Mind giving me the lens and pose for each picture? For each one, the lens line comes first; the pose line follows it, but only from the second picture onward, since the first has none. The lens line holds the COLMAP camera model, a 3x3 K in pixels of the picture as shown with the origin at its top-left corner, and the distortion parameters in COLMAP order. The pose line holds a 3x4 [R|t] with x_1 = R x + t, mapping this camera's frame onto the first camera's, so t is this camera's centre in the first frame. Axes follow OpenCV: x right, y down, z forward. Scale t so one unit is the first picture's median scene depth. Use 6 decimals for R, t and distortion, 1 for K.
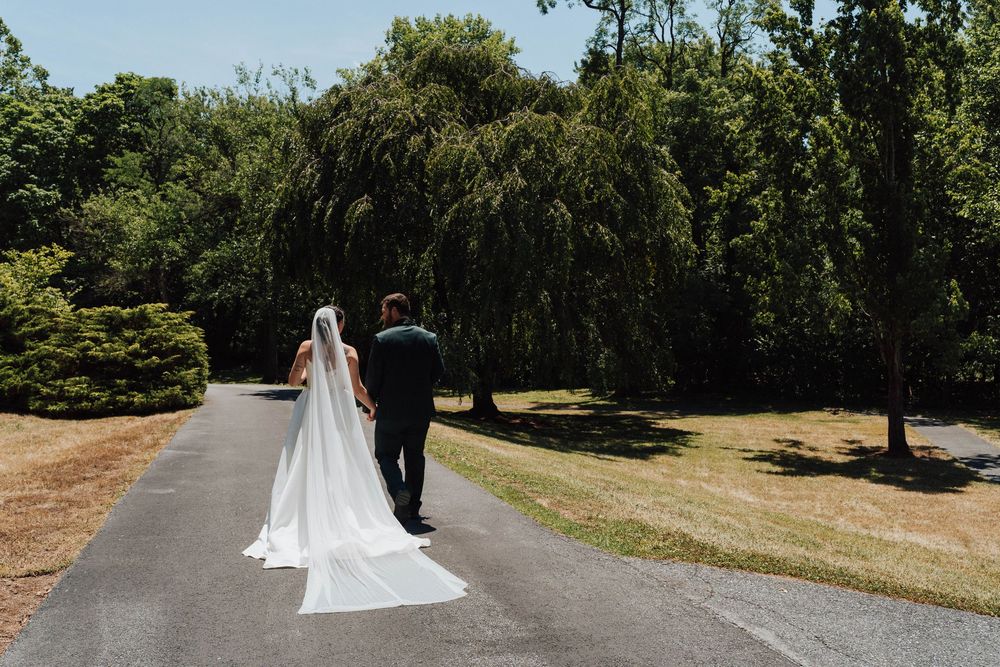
lens RADIAL K [[836.5, 0, 498.9], [0, 836.5, 340.4], [0, 0, 1]] dist [0.036814, -0.001462]
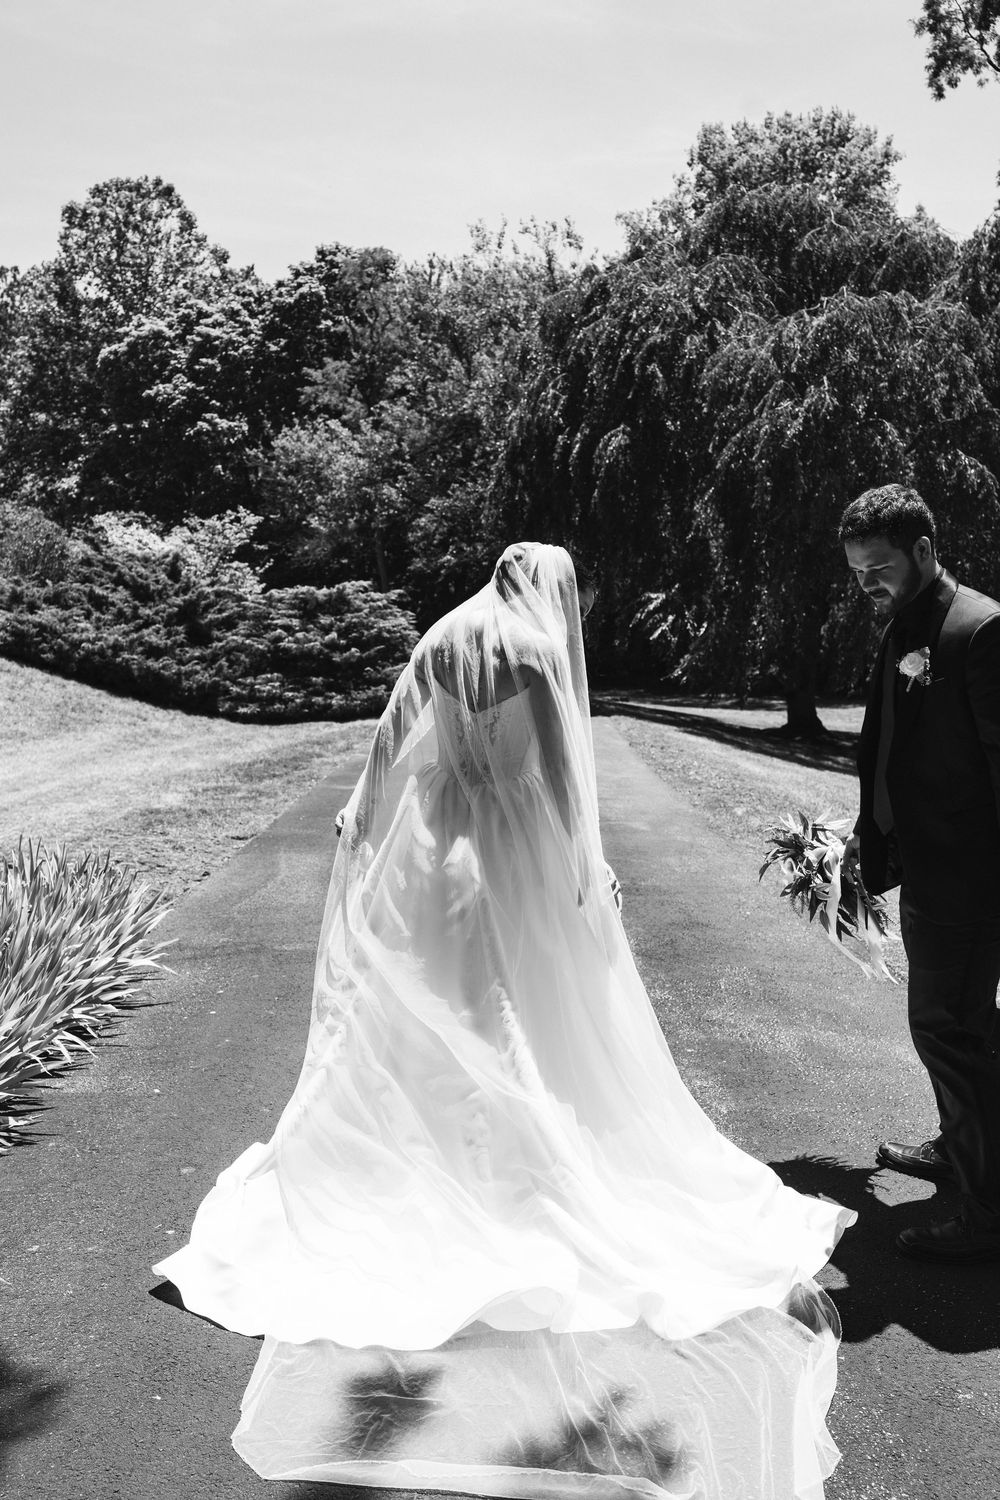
lens RADIAL K [[1290.6, 0, 499.0], [0, 1290.6, 750.4], [0, 0, 1]] dist [-0.012074, 0.026961]
pose [[0.958158, 0.021640, -0.285421, 0.052328], [0.006003, 0.995400, 0.095622, -0.000776], [0.286177, -0.093334, 0.953620, -0.097680]]
